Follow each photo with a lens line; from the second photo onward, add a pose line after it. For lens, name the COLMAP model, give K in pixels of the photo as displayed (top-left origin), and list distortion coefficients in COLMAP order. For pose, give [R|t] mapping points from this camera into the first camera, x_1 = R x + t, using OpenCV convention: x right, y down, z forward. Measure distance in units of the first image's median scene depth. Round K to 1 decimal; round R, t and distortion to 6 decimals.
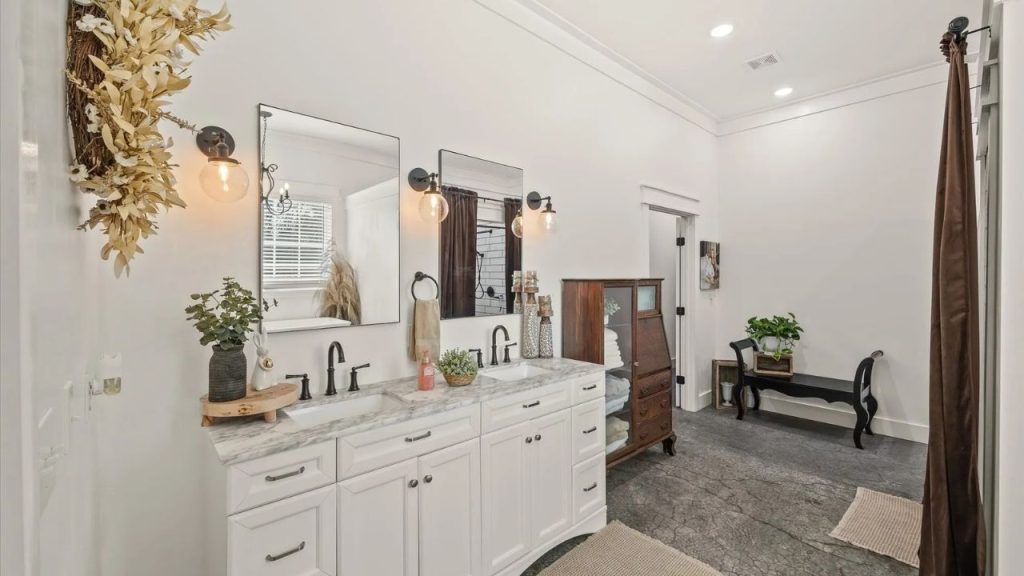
lens RADIAL K [[400.4, 0, 510.9], [0, 400.4, 281.4], [0, 0, 1]] dist [-0.008162, -0.000161]
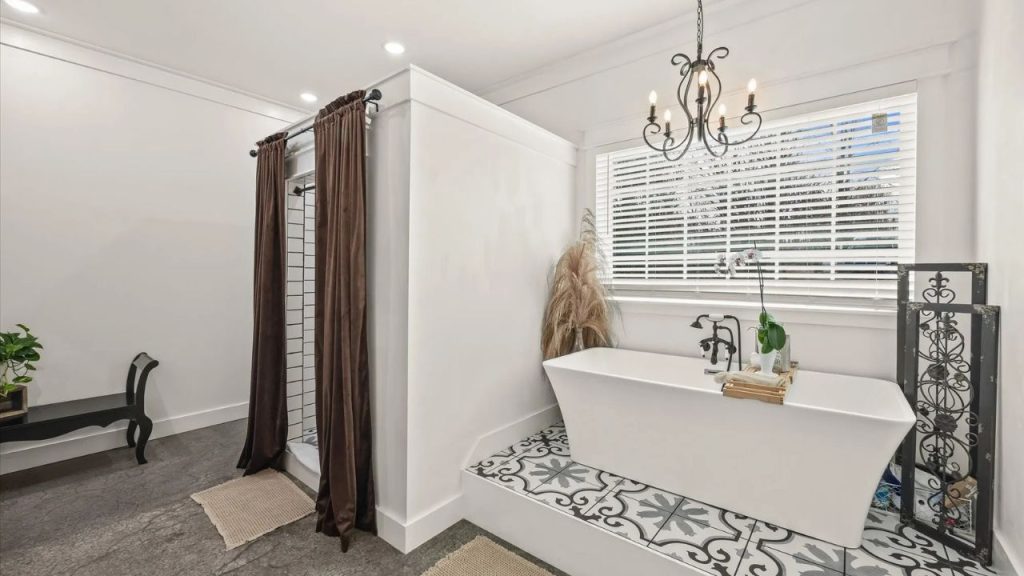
lens RADIAL K [[400.4, 0, 512.0], [0, 400.4, 282.2], [0, 0, 1]] dist [-0.008162, -0.000161]
pose [[-0.152963, -0.010855, 0.988172, -0.167114], [0.001377, 0.999936, 0.011198, -0.003179], [-0.988231, 0.003073, -0.152938, 0.360061]]
